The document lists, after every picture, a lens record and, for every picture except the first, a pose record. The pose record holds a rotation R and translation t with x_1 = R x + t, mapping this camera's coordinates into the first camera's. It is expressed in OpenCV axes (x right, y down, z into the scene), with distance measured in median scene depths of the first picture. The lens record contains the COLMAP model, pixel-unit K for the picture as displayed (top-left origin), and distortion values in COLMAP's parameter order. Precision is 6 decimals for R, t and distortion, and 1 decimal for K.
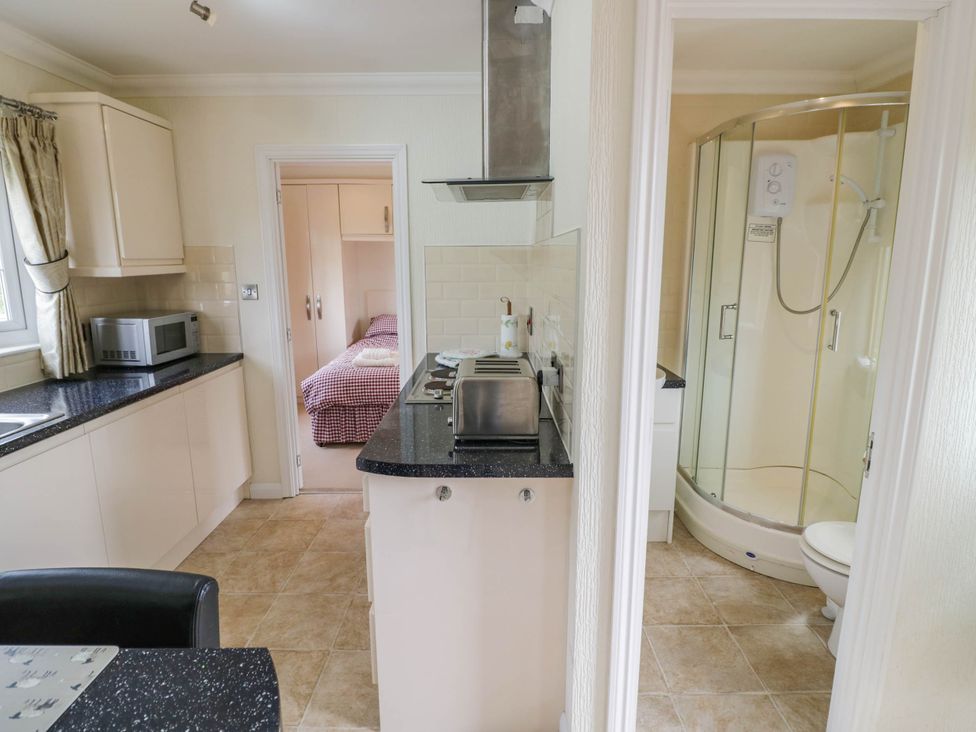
lens RADIAL K [[519.5, 0, 489.6], [0, 519.5, 355.1], [0, 0, 1]] dist [-0.002258, -0.013915]
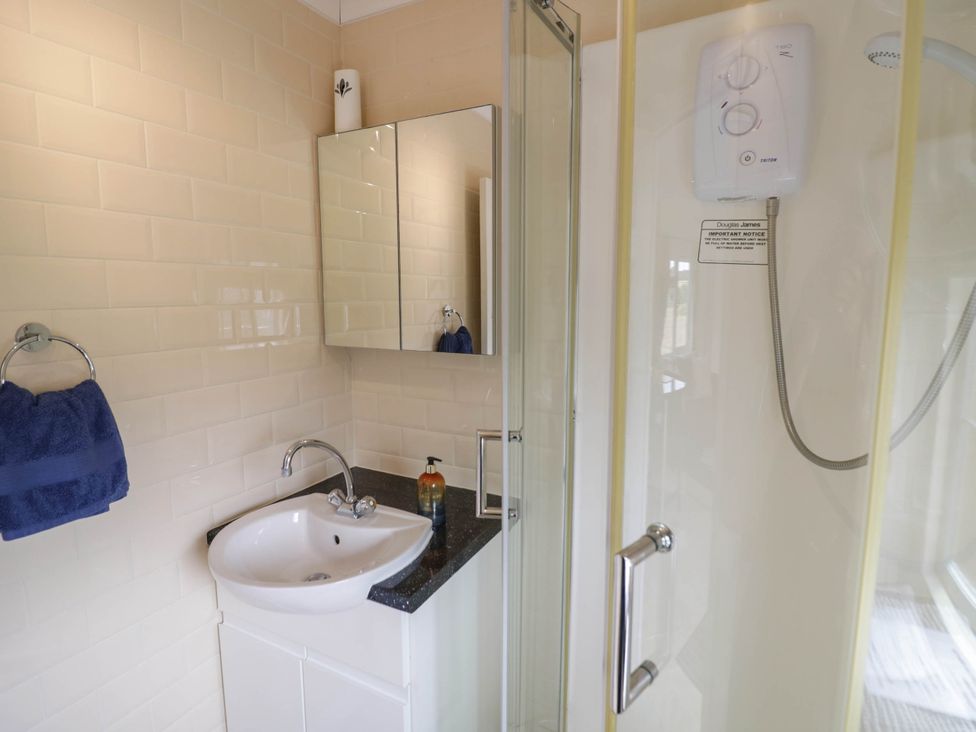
lens RADIAL K [[514.1, 0, 488.9], [0, 514.1, 356.1], [0, 0, 1]] dist [-0.000214, -0.012471]
pose [[0.898650, 0.058503, -0.434748, 0.609474], [-0.082837, 0.995868, -0.037218, -0.136561], [0.430774, 0.069459, 0.899783, 0.657237]]
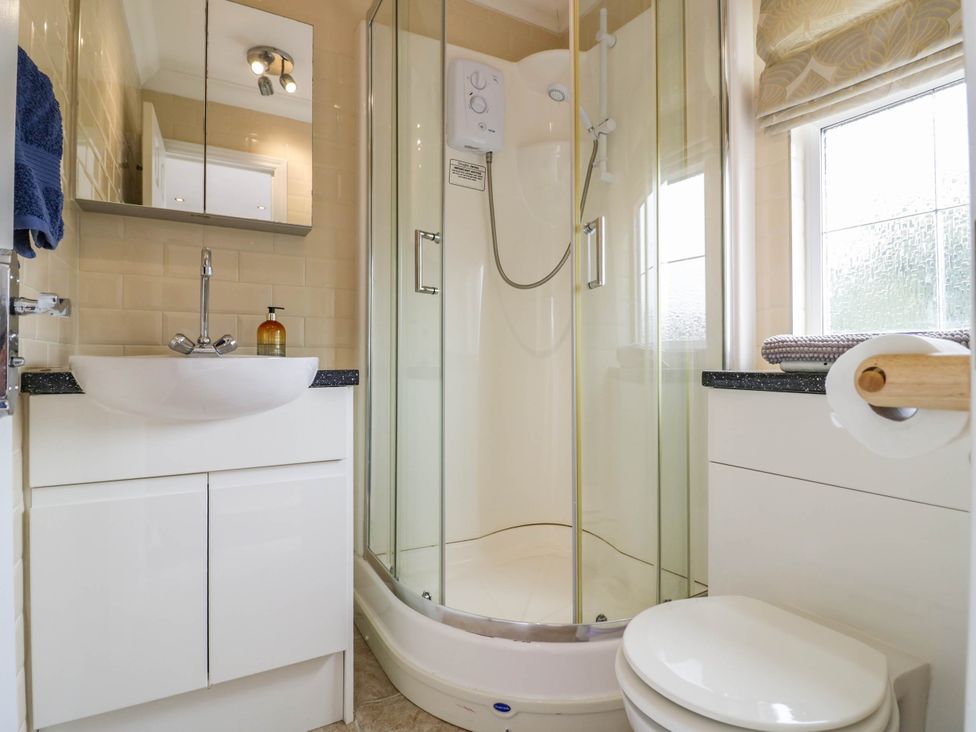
lens RADIAL K [[514.1, 0, 488.9], [0, 514.1, 356.1], [0, 0, 1]] dist [-0.000214, -0.012471]
pose [[0.864120, 0.008965, 0.503206, 0.239950], [0.087500, 0.981939, -0.167750, 0.133558], [-0.495622, 0.188987, 0.847728, 0.519494]]
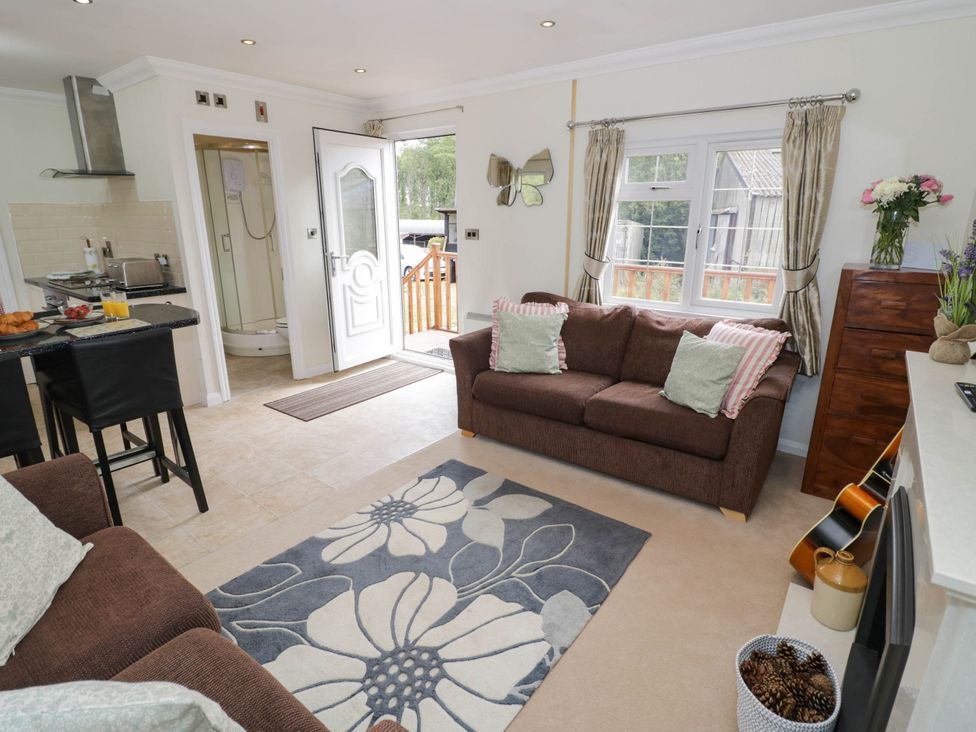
lens RADIAL K [[514.1, 0, 488.9], [0, 514.1, 356.1], [0, 0, 1]] dist [-0.000214, -0.012471]
pose [[0.603226, -0.211914, 0.768903, -0.588070], [0.142575, 0.977179, 0.157461, 0.206499], [-0.784723, 0.014642, 0.619673, -1.101040]]
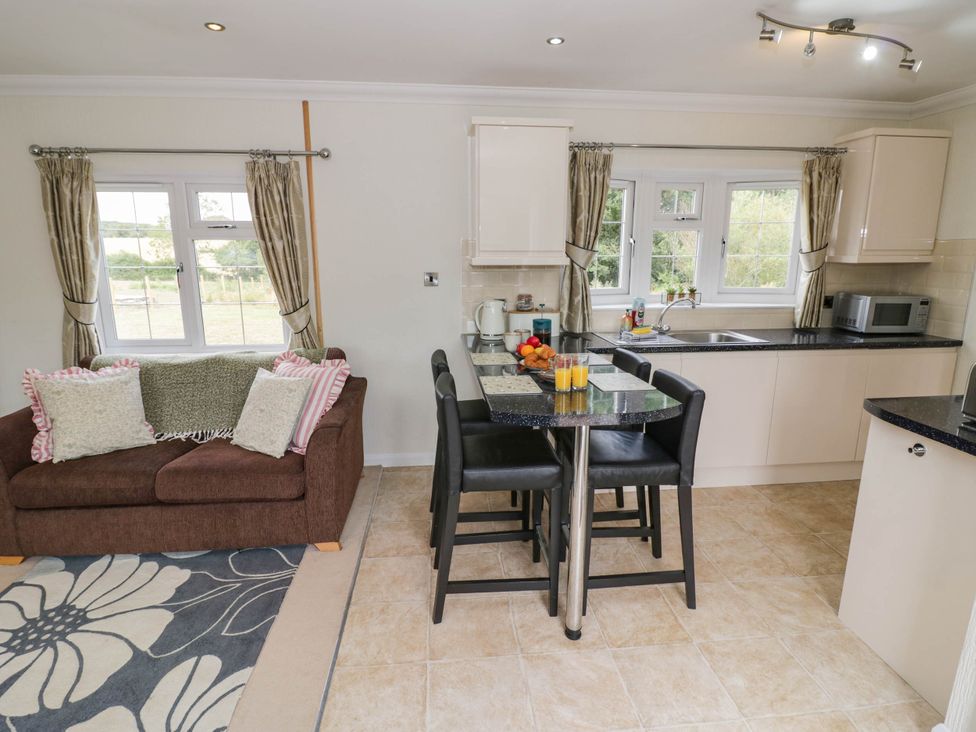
lens RADIAL K [[514.1, 0, 488.9], [0, 514.1, 356.1], [0, 0, 1]] dist [-0.000214, -0.012471]
pose [[0.105054, 0.202074, -0.973720, 0.535546], [-0.180190, 0.966798, 0.181197, 0.014728], [0.978006, 0.156419, 0.137978, -0.091056]]
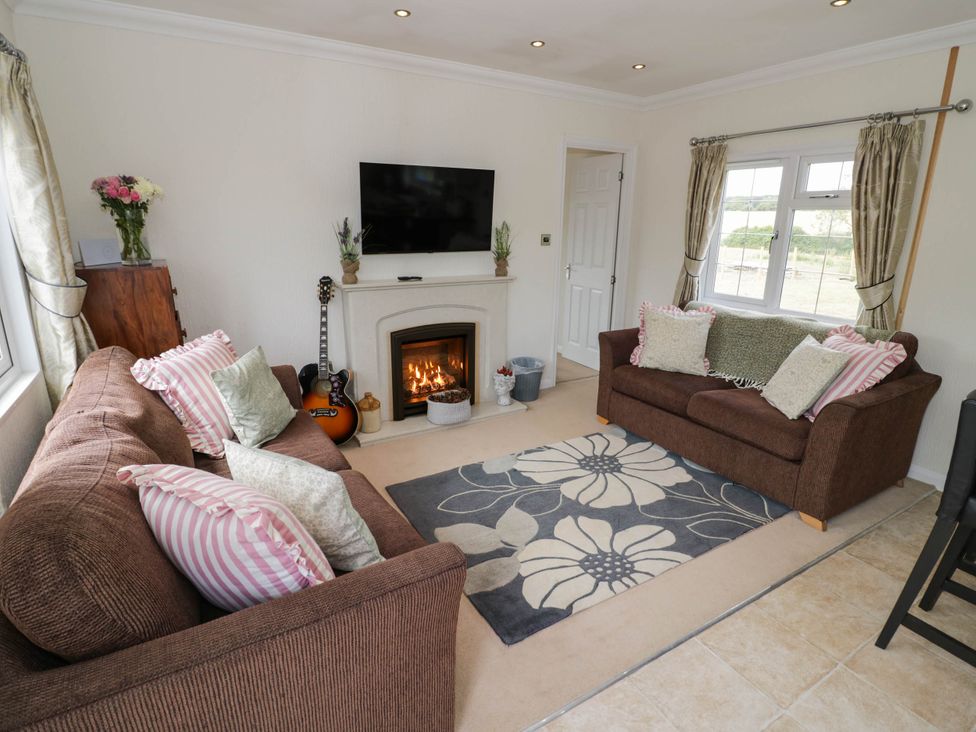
lens RADIAL K [[514.1, 0, 488.9], [0, 514.1, 356.1], [0, 0, 1]] dist [-0.000214, -0.012471]
pose [[-0.857403, 0.124074, -0.499465, 0.595069], [-0.102814, 0.909644, 0.402464, -0.014400], [0.504270, 0.396426, -0.767175, 0.124854]]
